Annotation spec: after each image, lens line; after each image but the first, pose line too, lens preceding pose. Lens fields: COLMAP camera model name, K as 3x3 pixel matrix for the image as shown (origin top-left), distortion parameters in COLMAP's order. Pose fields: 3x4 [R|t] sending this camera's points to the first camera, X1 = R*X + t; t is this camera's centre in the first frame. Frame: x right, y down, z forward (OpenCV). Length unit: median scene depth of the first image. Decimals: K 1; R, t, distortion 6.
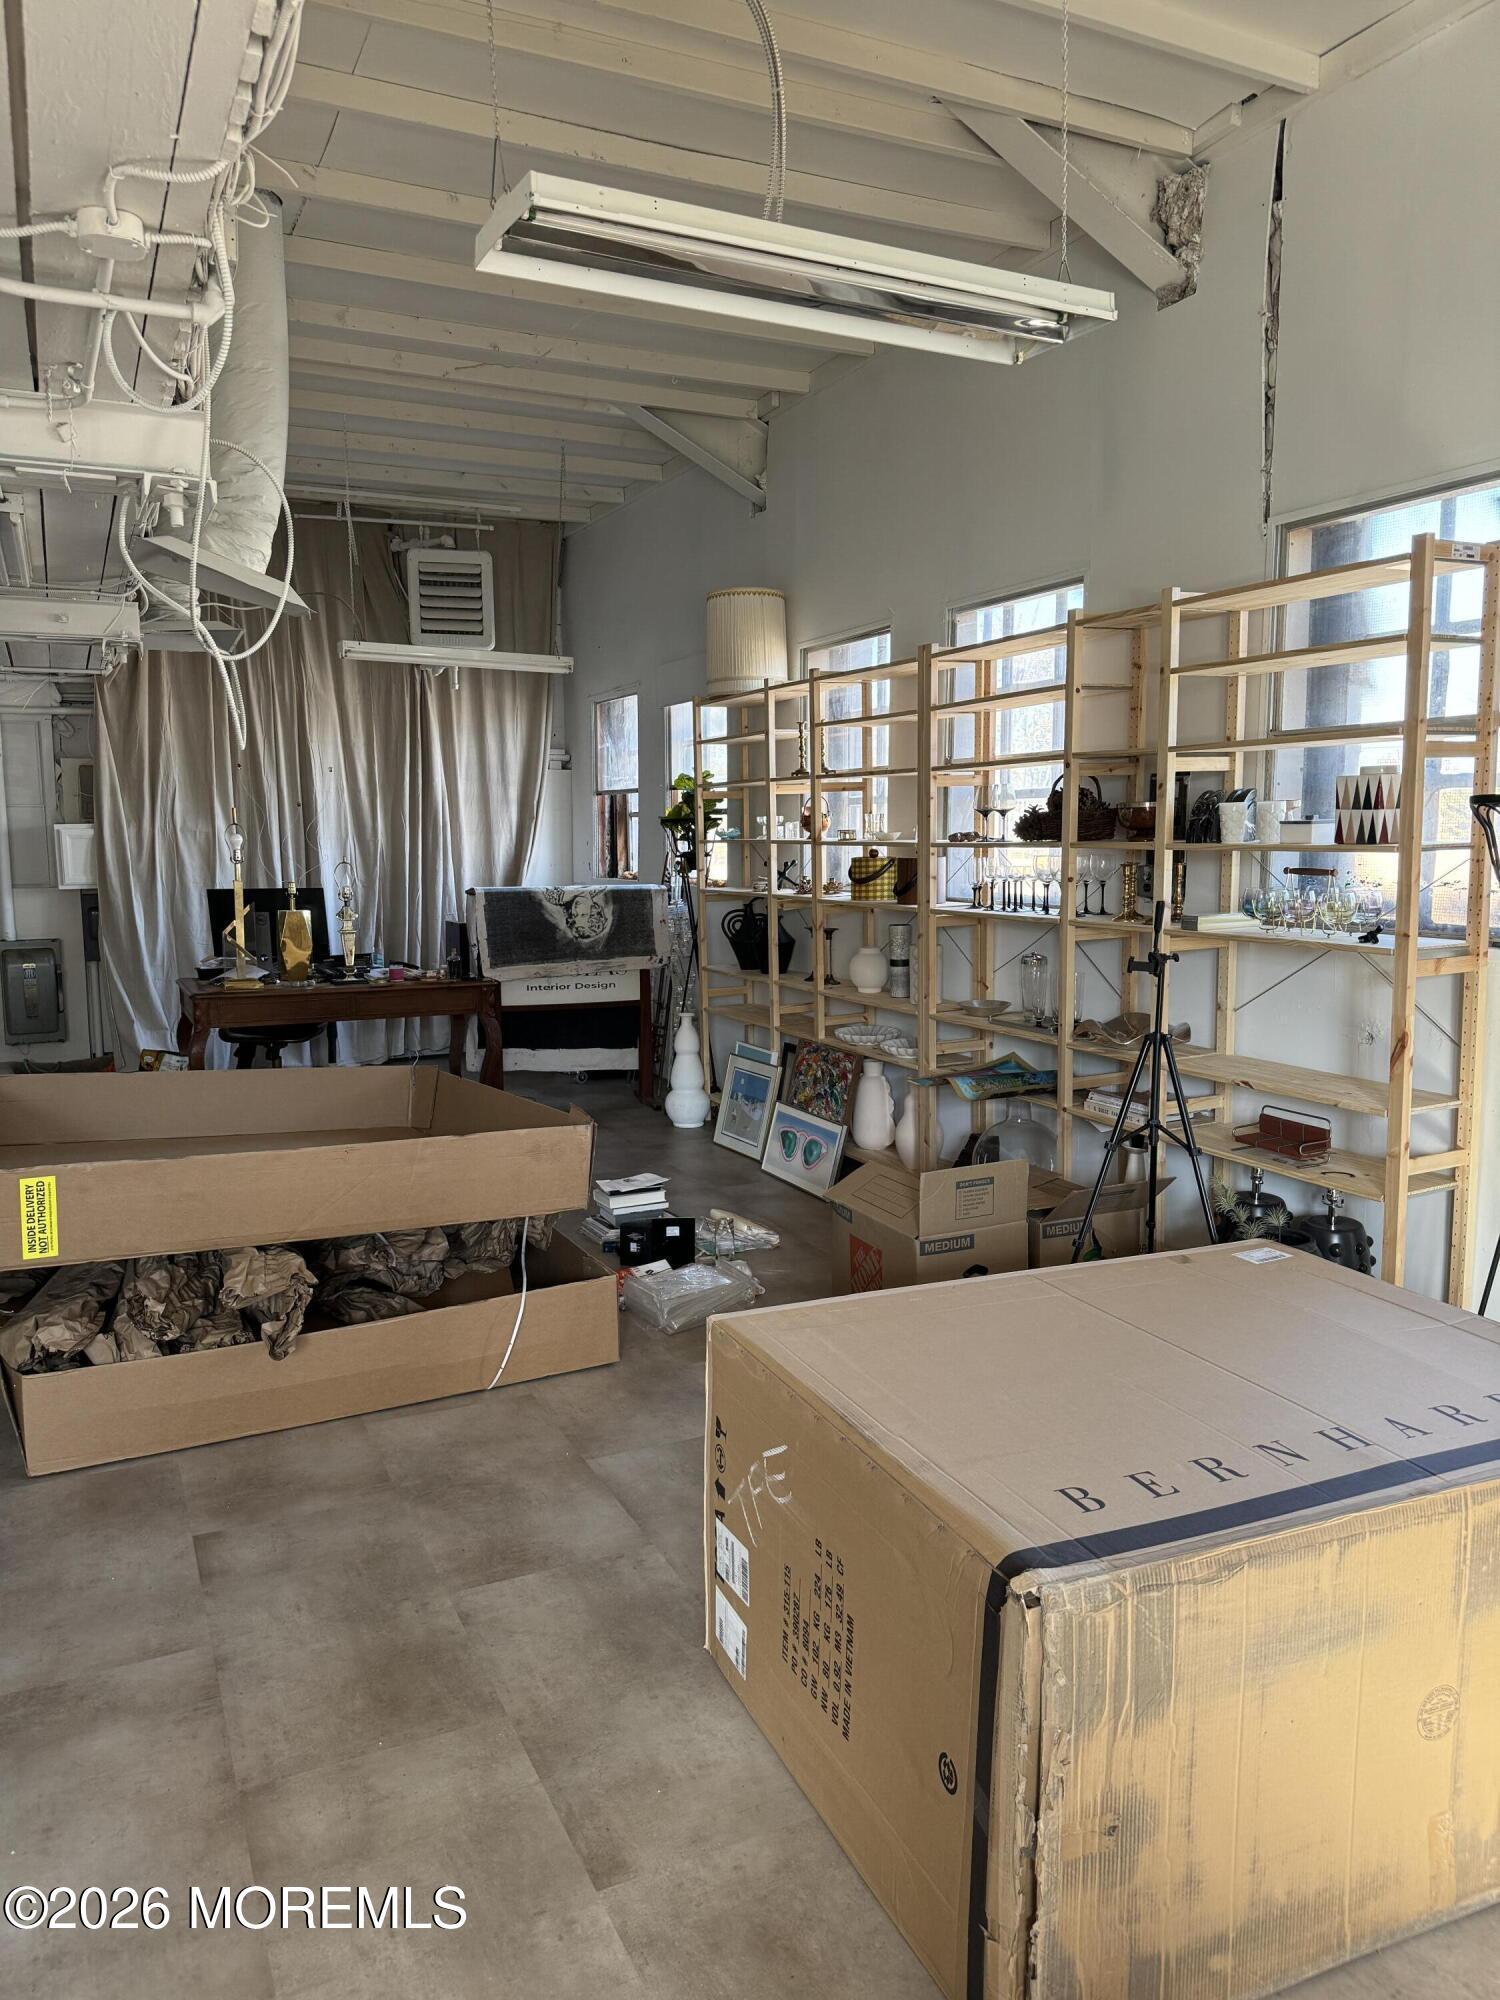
lens RADIAL K [[1385.4, 0, 750.0], [0, 1385.4, 1000.0], [0, 0, 1]] dist [0.173101, -0.328160]
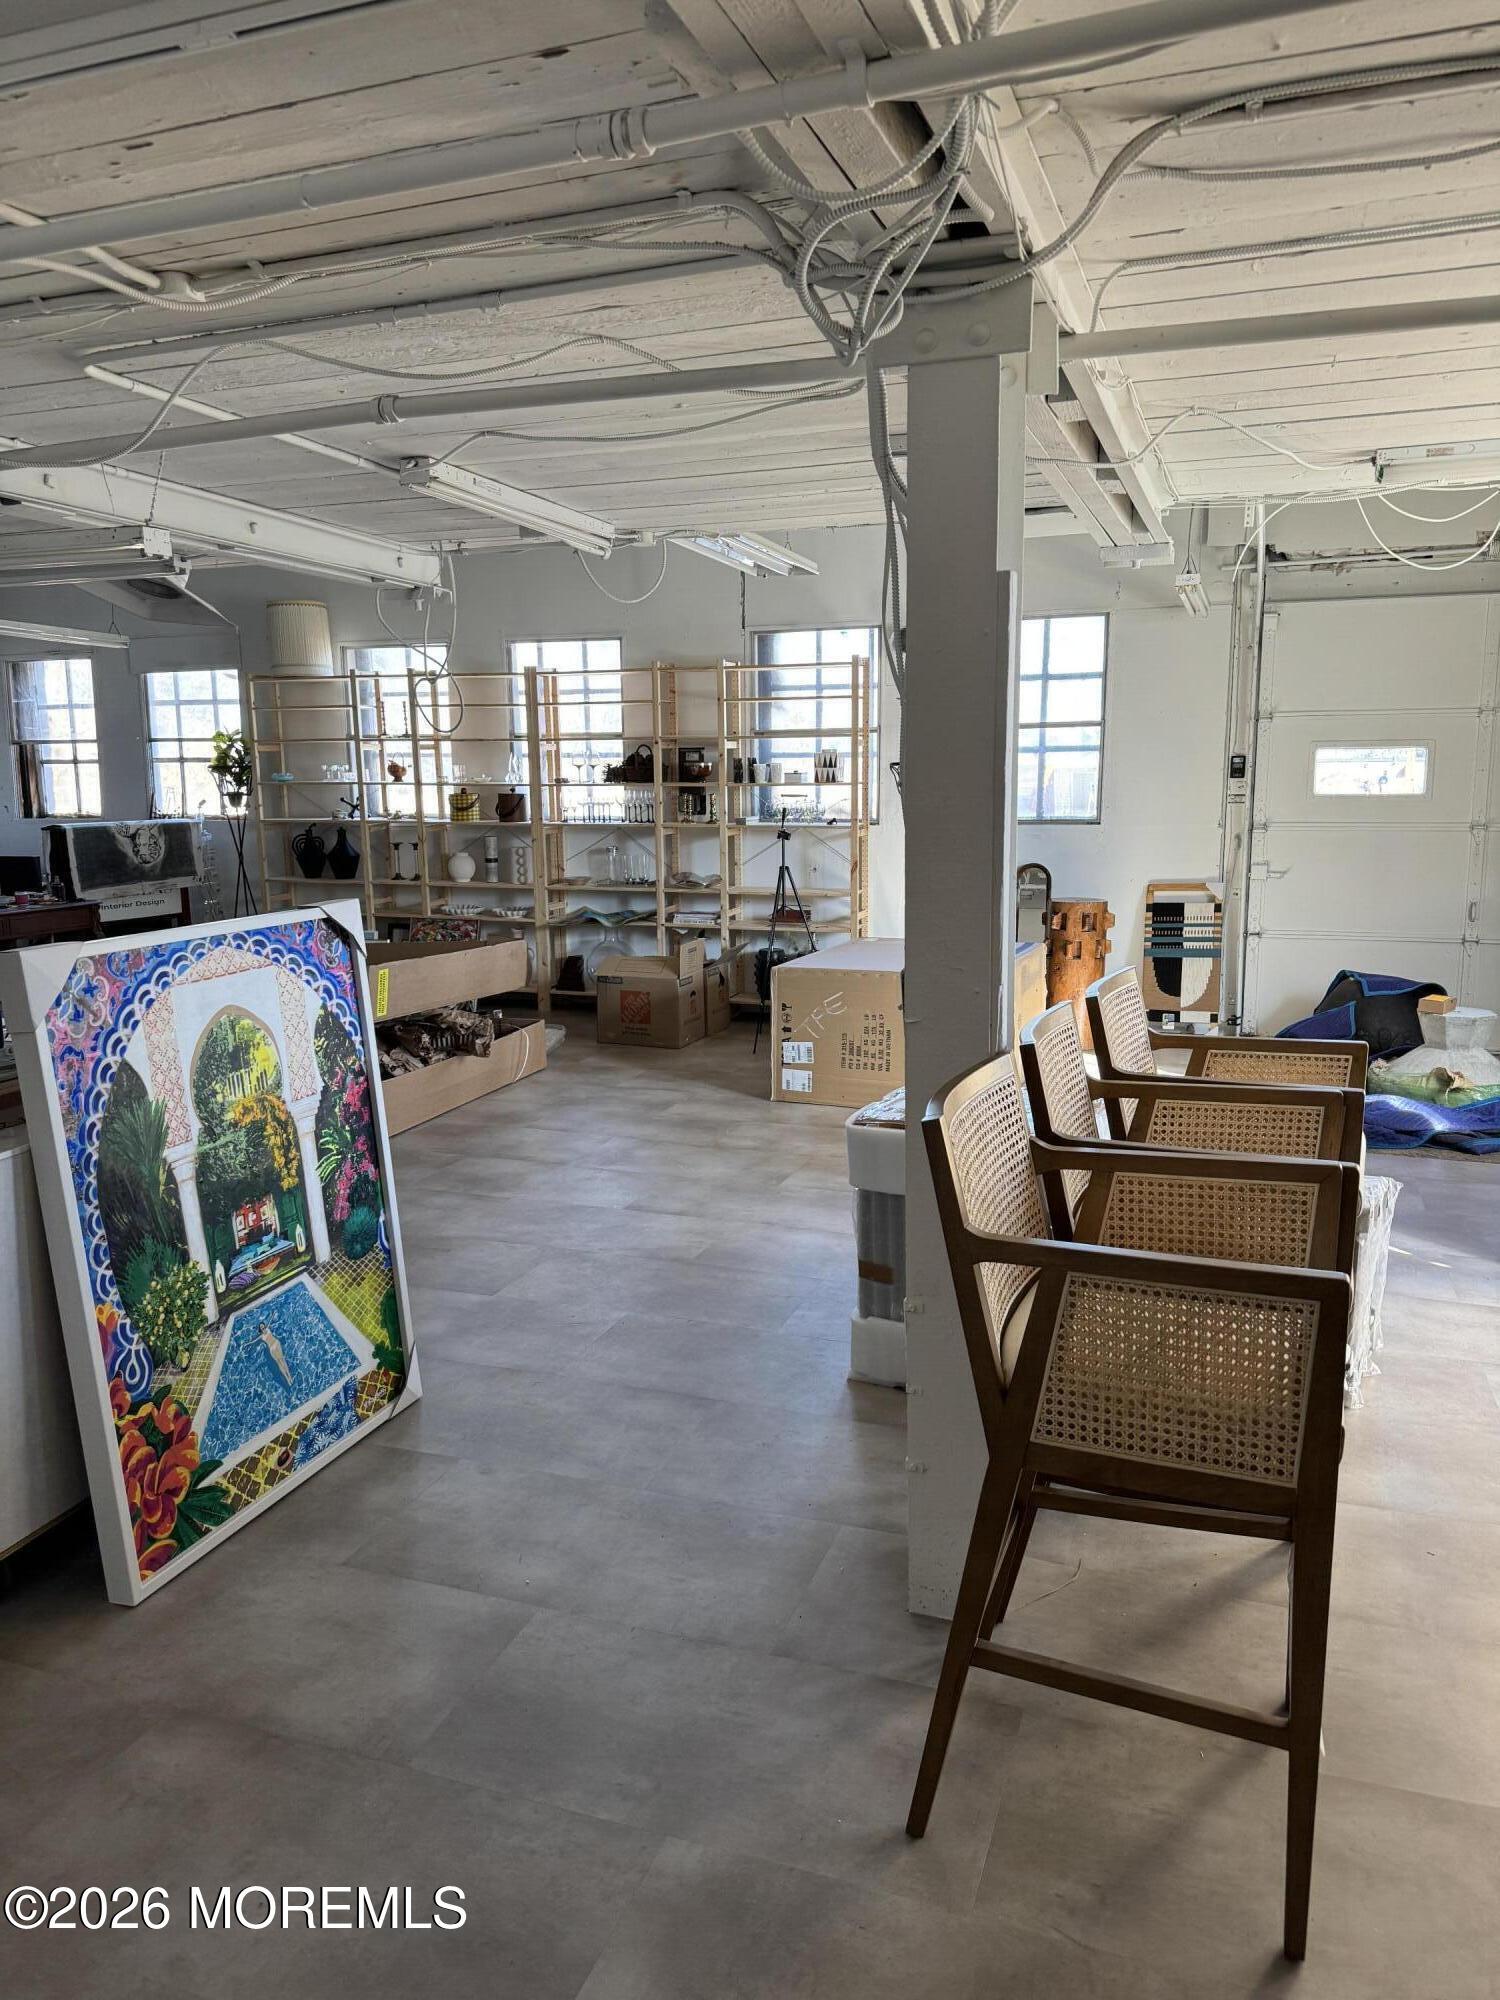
lens RADIAL K [[1385.4, 0, 750.0], [0, 1385.4, 1000.0], [0, 0, 1]] dist [0.173101, -0.328160]
pose [[0.712788, -0.114858, 0.691911, -0.807732], [0.090171, 0.993320, 0.072001, 0.043661], [-0.695559, 0.011069, 0.718384, -0.352363]]
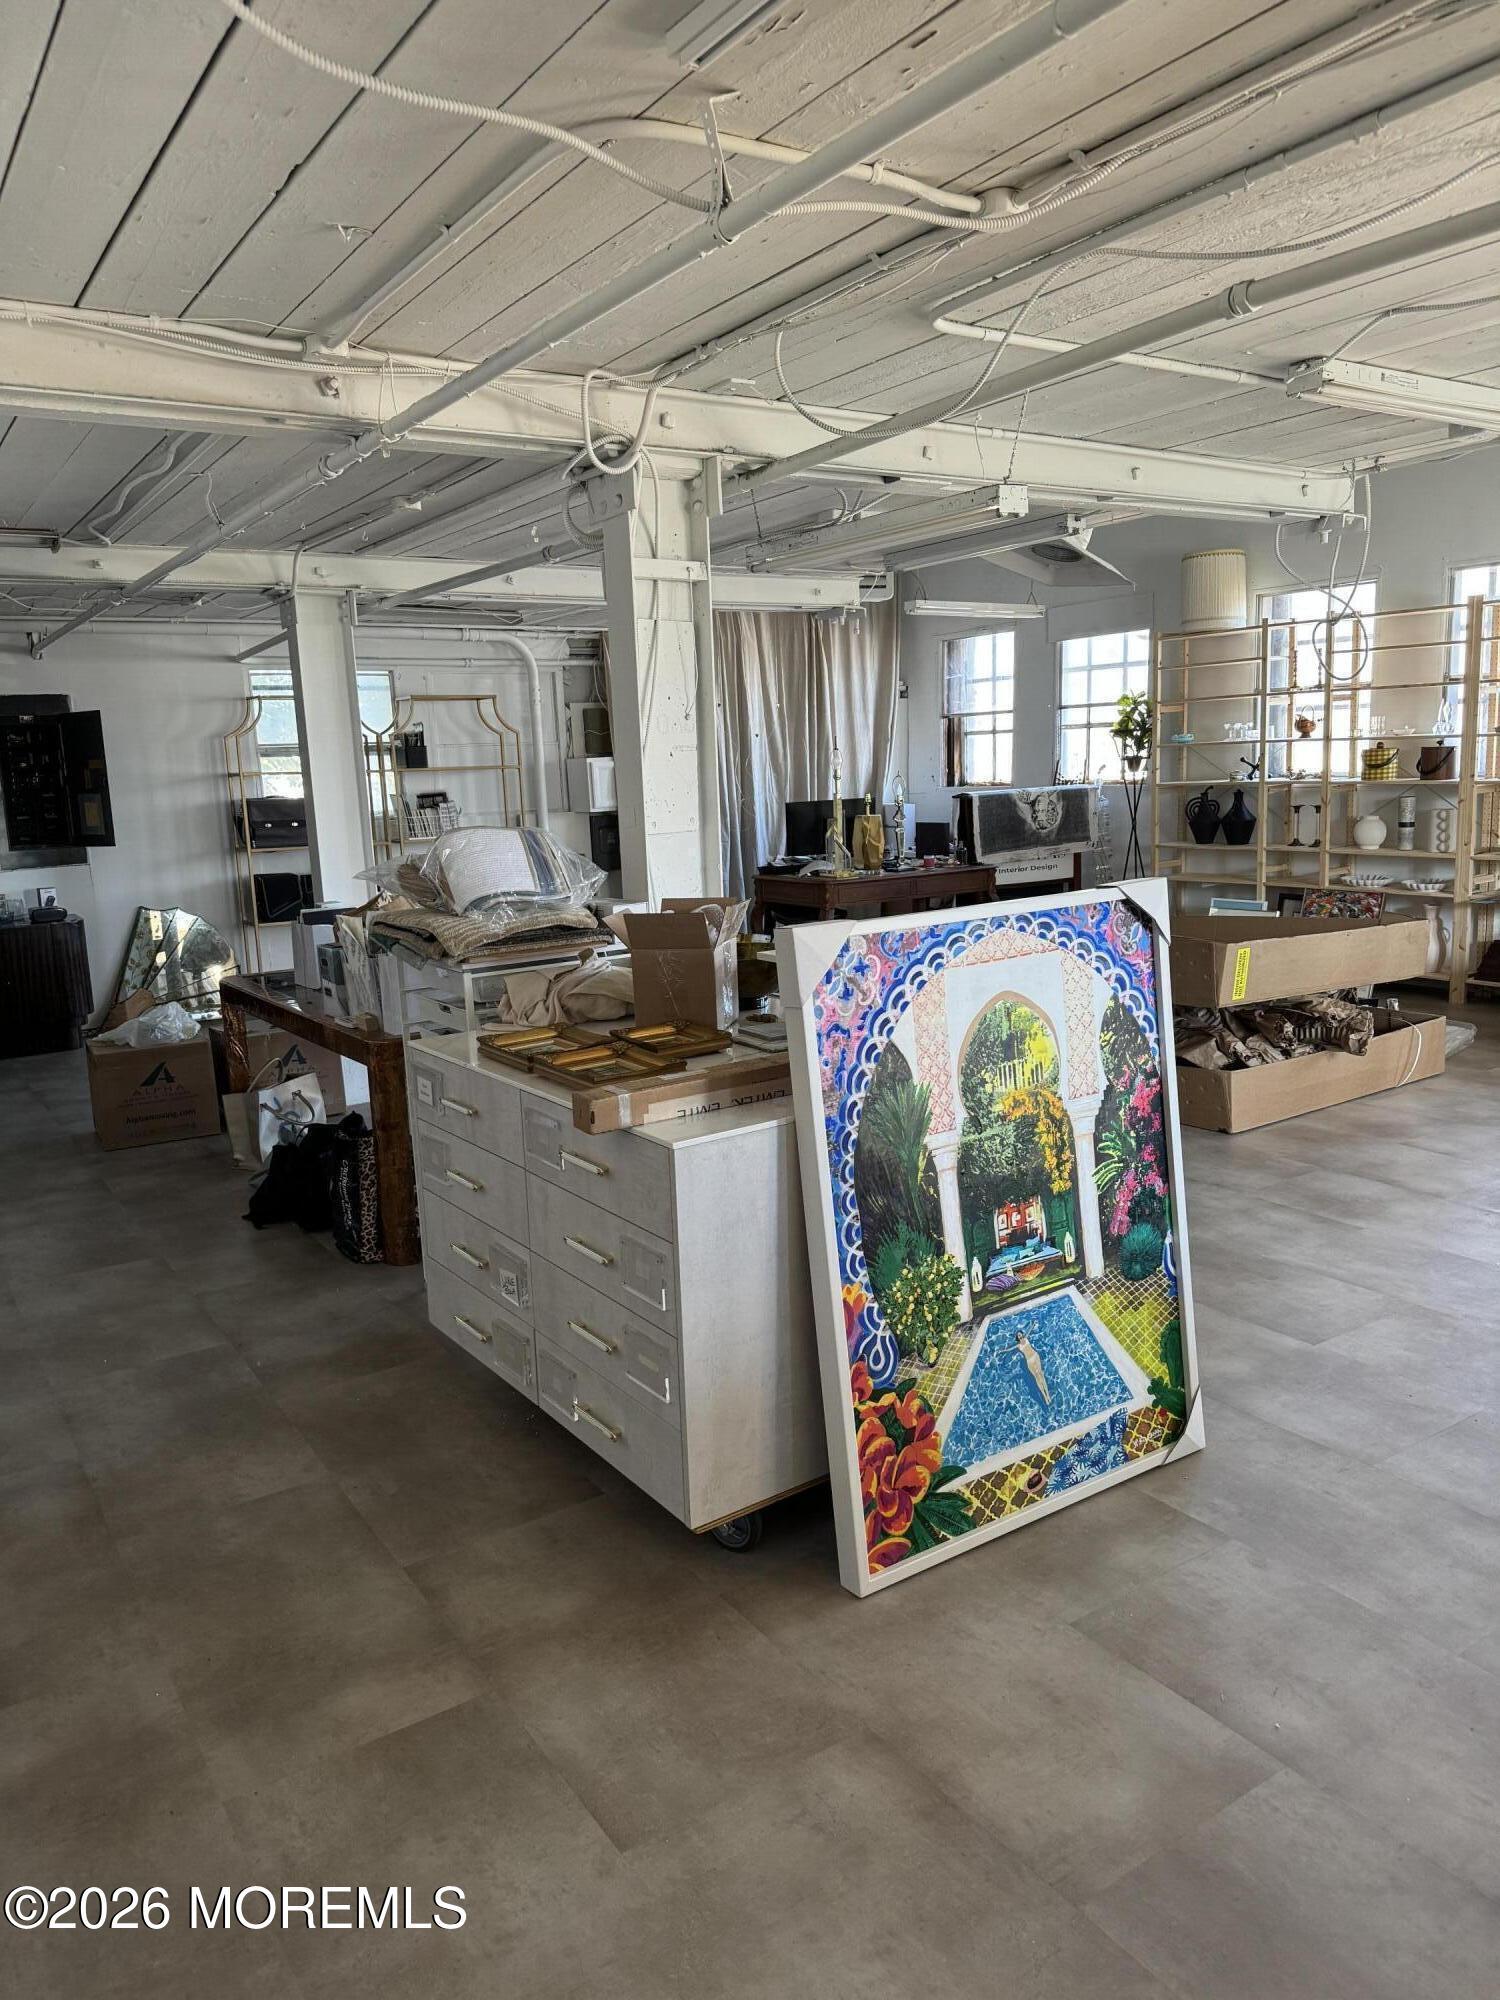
lens RADIAL K [[1385.4, 0, 750.0], [0, 1385.4, 1000.0], [0, 0, 1]] dist [0.173101, -0.328160]
pose [[0.989631, -0.057405, 0.131662, -0.733959], [0.050715, 0.997273, 0.053622, 0.038227], [-0.134381, -0.046389, 0.989843, -0.310328]]
